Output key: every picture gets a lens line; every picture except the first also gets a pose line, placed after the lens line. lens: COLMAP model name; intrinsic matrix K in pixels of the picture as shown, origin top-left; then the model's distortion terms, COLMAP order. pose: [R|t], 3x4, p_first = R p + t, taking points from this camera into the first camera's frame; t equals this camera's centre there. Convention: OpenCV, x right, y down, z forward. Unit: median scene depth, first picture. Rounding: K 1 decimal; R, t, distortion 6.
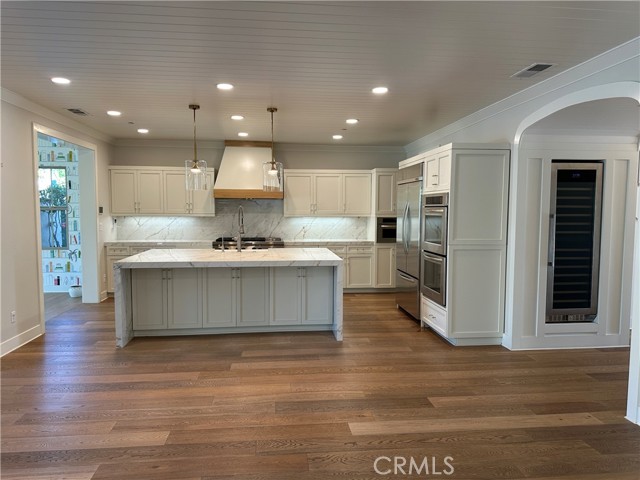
lens RADIAL K [[447.8, 0, 320.0], [0, 447.8, 240.0], [0, 0, 1]] dist [0.086836, -0.115162]
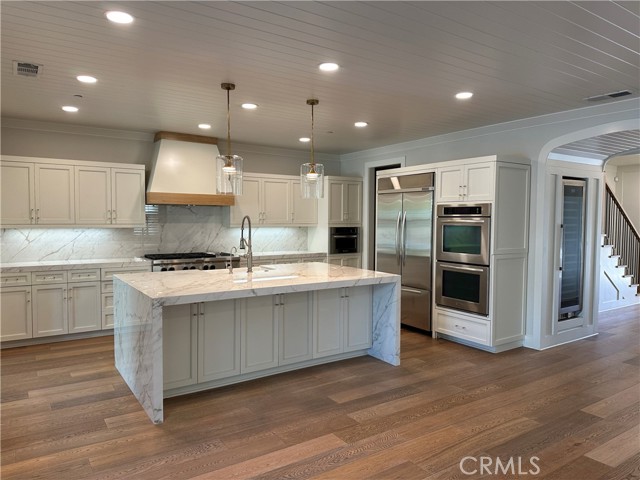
lens RADIAL K [[447.8, 0, 320.0], [0, 447.8, 240.0], [0, 0, 1]] dist [0.086836, -0.115162]
pose [[0.887223, -0.021073, 0.460860, -0.480306], [0.028968, 0.999530, -0.010064, -0.021334], [-0.460431, 0.022279, 0.887416, 0.247517]]
